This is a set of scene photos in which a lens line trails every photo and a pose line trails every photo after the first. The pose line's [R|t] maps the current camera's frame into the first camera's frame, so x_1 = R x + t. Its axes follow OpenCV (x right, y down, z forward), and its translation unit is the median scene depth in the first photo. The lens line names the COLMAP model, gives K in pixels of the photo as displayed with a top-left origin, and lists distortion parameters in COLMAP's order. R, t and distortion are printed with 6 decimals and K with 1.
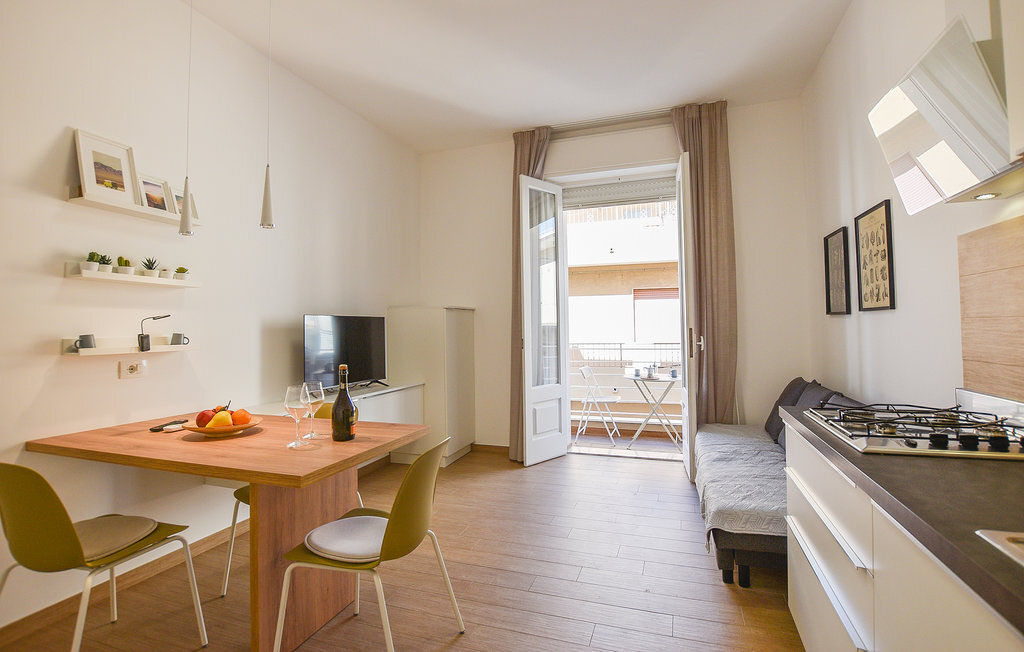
lens RADIAL K [[495.8, 0, 509.4], [0, 495.8, 297.2], [0, 0, 1]] dist [0.000001, -0.000067]
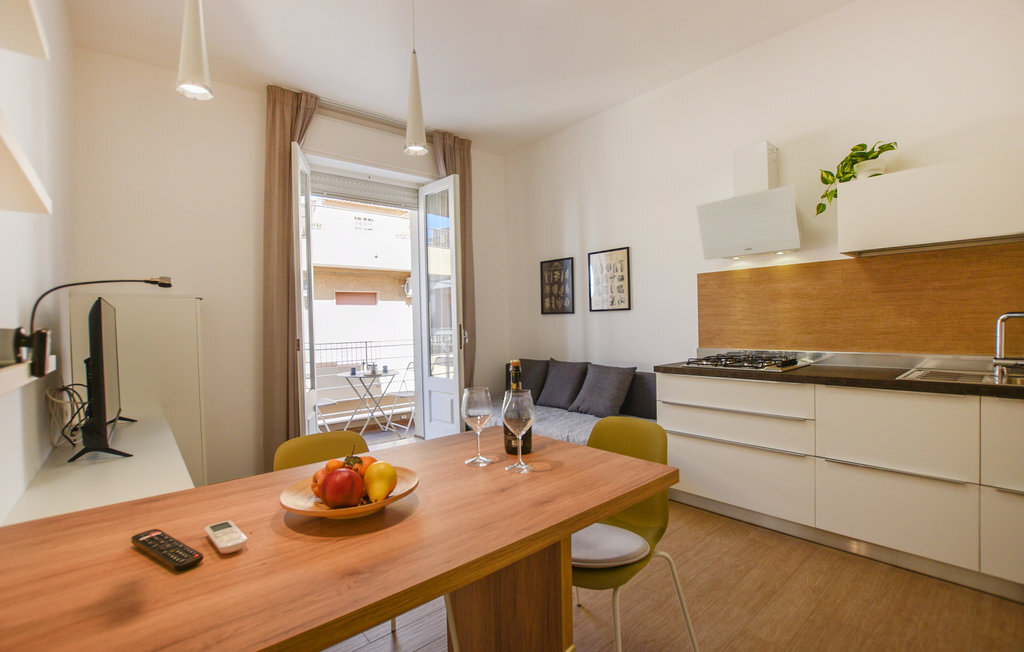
lens RADIAL K [[461.4, 0, 510.9], [0, 461.4, 317.2], [0, 0, 1]] dist [0.000803, 0.000604]
pose [[0.514265, 0.006818, 0.857605, -0.441163], [-0.032011, 0.999424, 0.011249, 0.024194], [-0.857034, -0.033238, 0.514187, 0.276416]]
